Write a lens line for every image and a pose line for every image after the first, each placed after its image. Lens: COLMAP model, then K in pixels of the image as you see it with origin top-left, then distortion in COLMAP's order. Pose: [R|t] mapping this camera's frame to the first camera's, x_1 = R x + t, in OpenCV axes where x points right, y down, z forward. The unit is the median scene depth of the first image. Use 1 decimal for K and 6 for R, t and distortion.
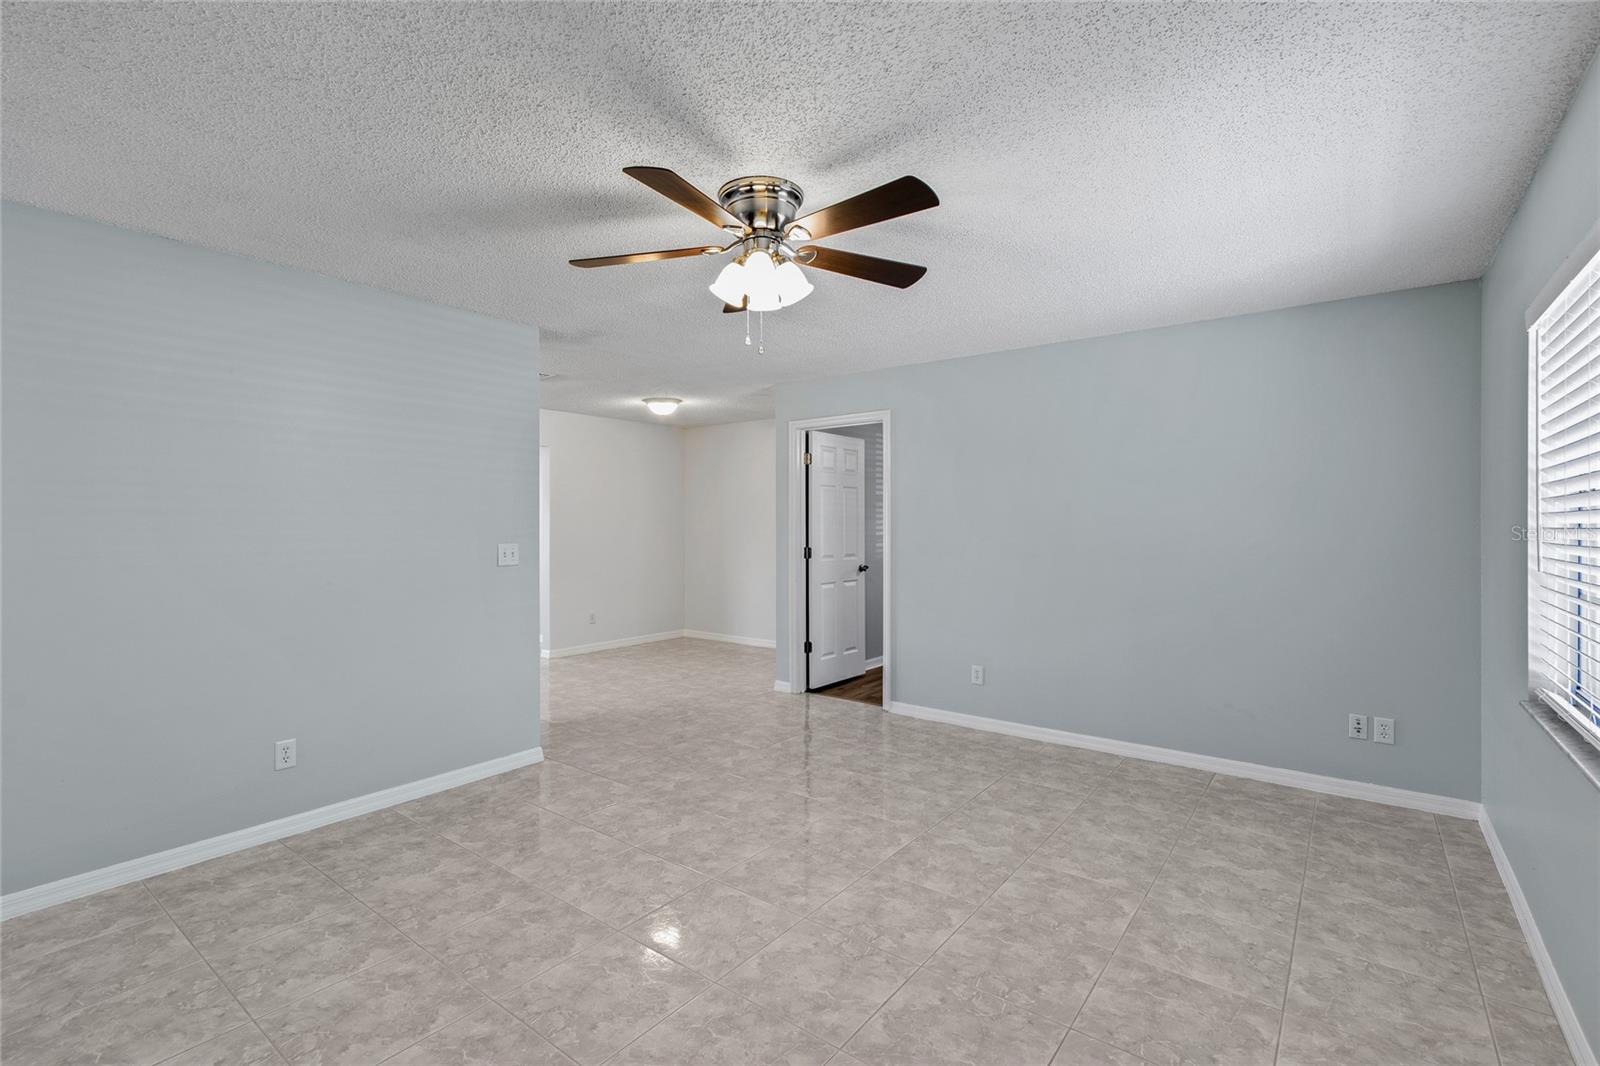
lens RADIAL K [[729.5, 0, 797.9], [0, 729.5, 529.4], [0, 0, 1]] dist [0.011749, -0.002833]
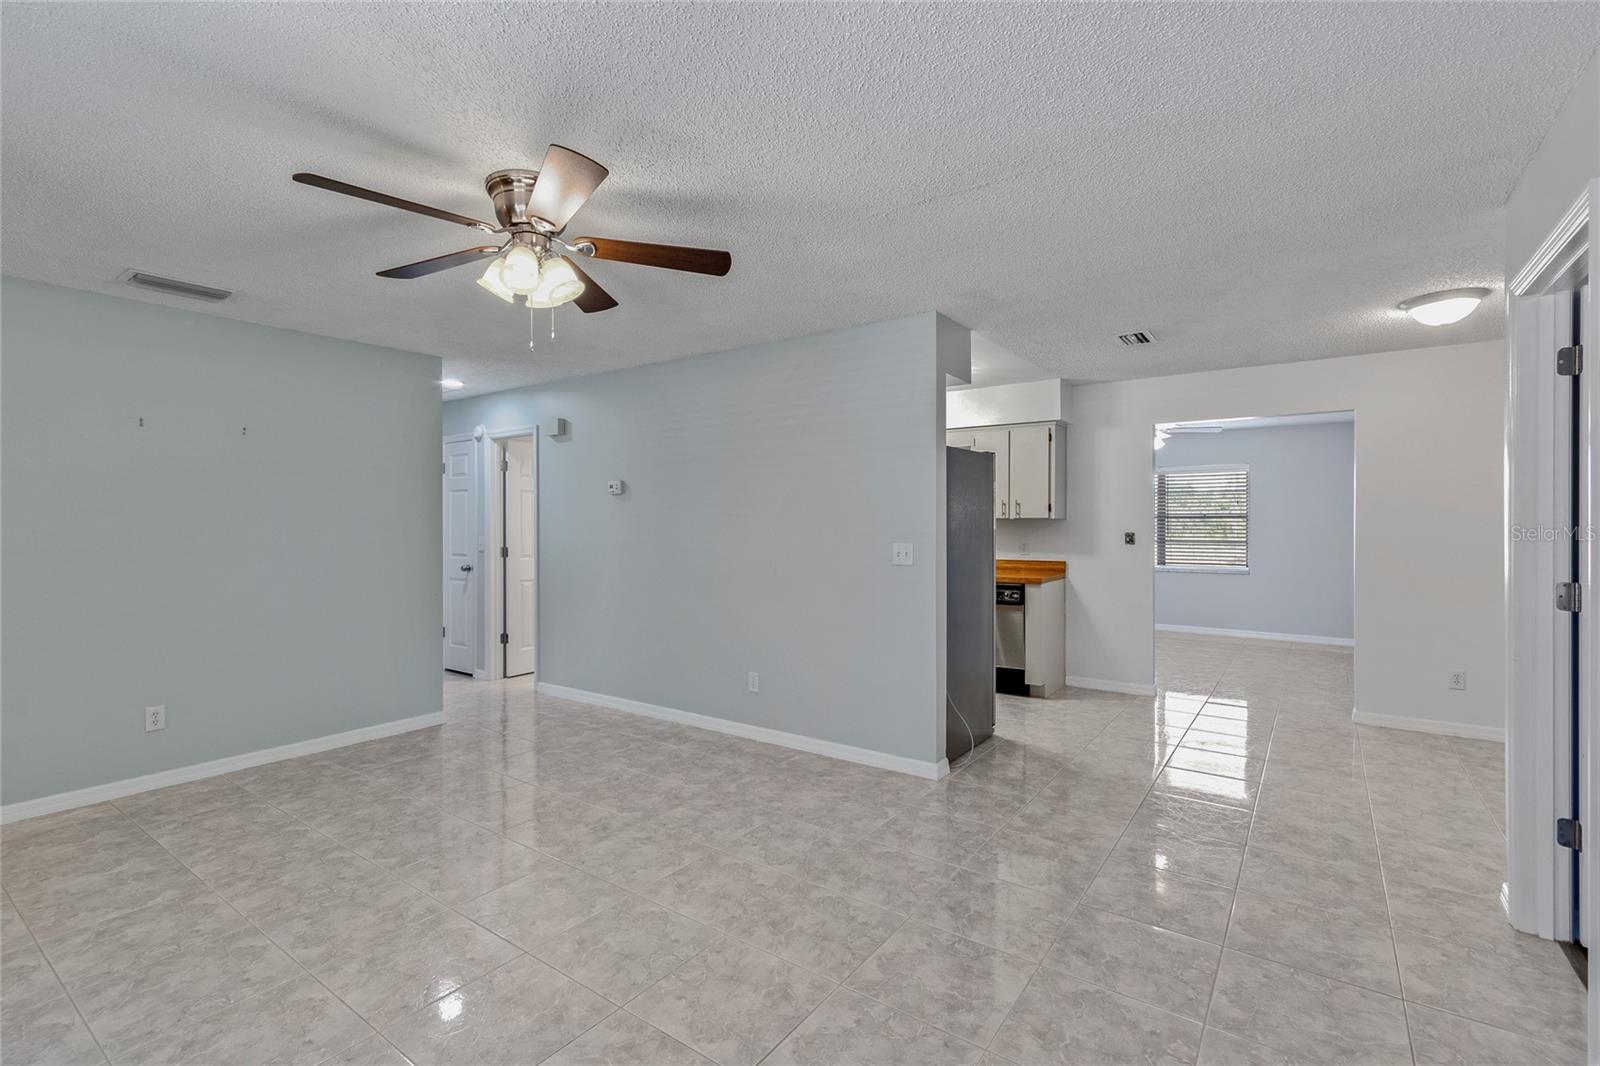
lens RADIAL K [[729.5, 0, 785.2], [0, 729.5, 521.9], [0, 0, 1]] dist [0.011749, -0.002833]
pose [[0.022013, -0.001661, -0.999756, 0.818200], [-0.008976, 0.999958, -0.001859, -0.006610], [0.999717, 0.009015, 0.021997, 1.138529]]
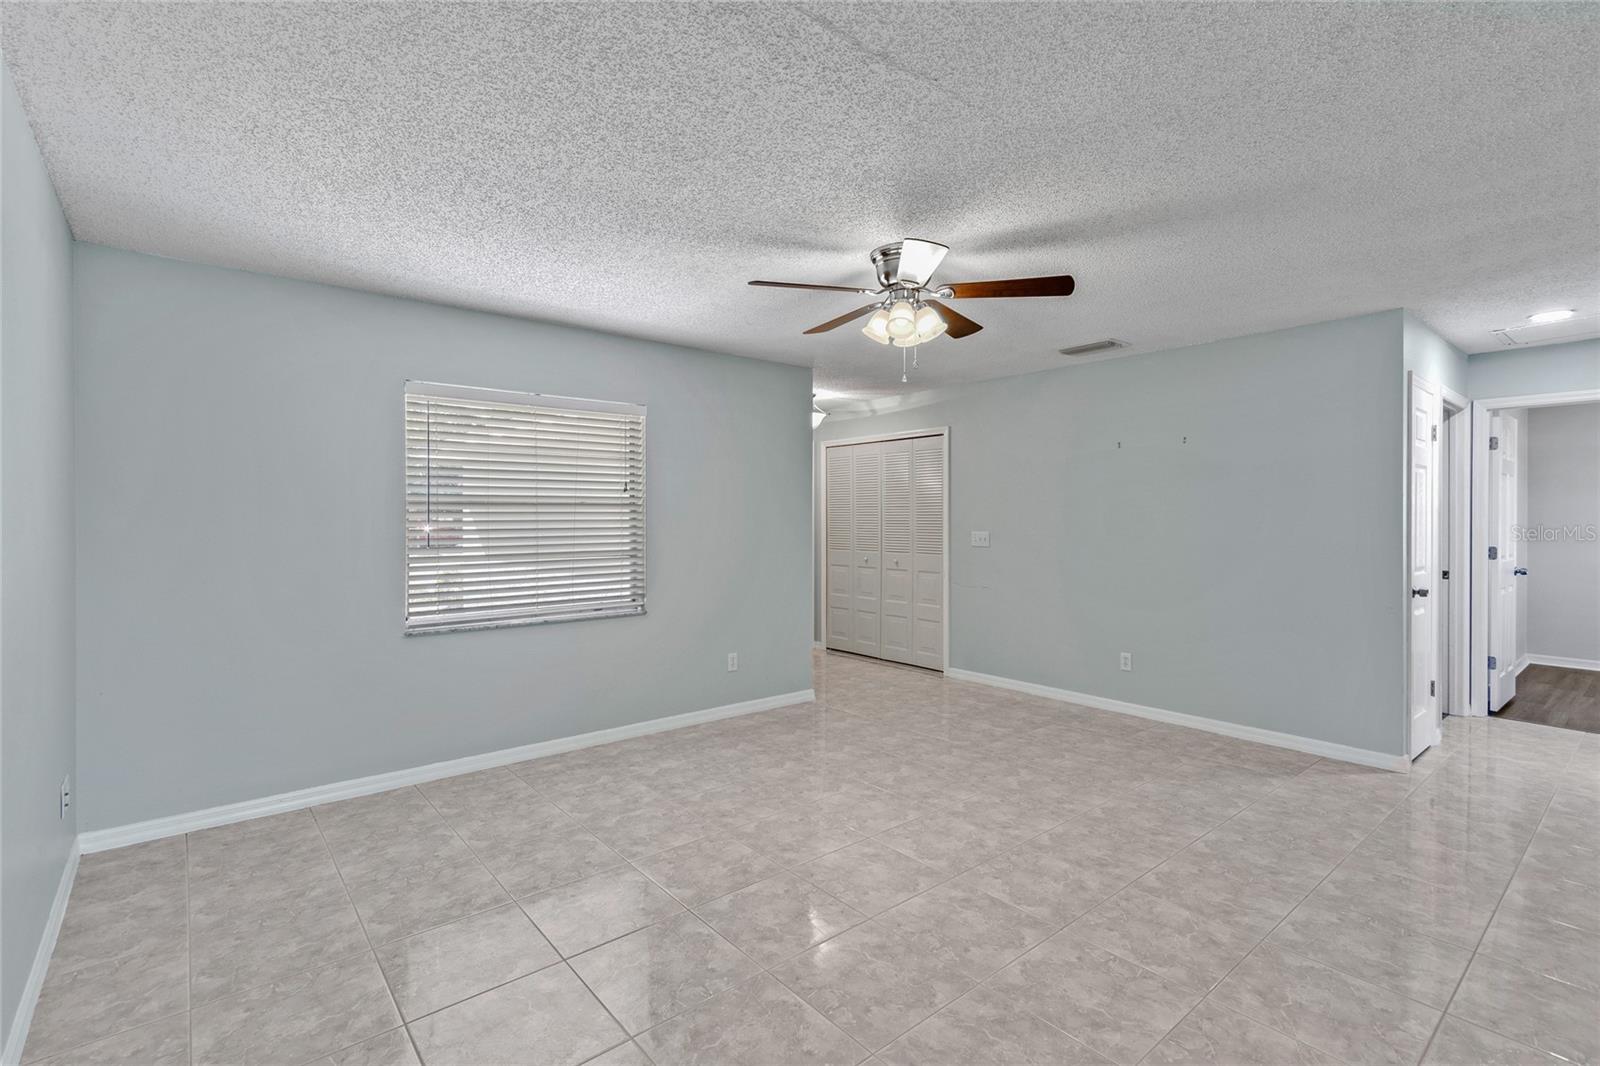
lens RADIAL K [[729.5, 0, 798.2], [0, 729.5, 527.3], [0, 0, 1]] dist [0.011749, -0.002833]
pose [[-0.975862, -0.002640, 0.218372, -0.124763], [0.002403, 0.999737, 0.022822, -0.017571], [-0.218375, 0.022796, -0.975599, 1.943064]]
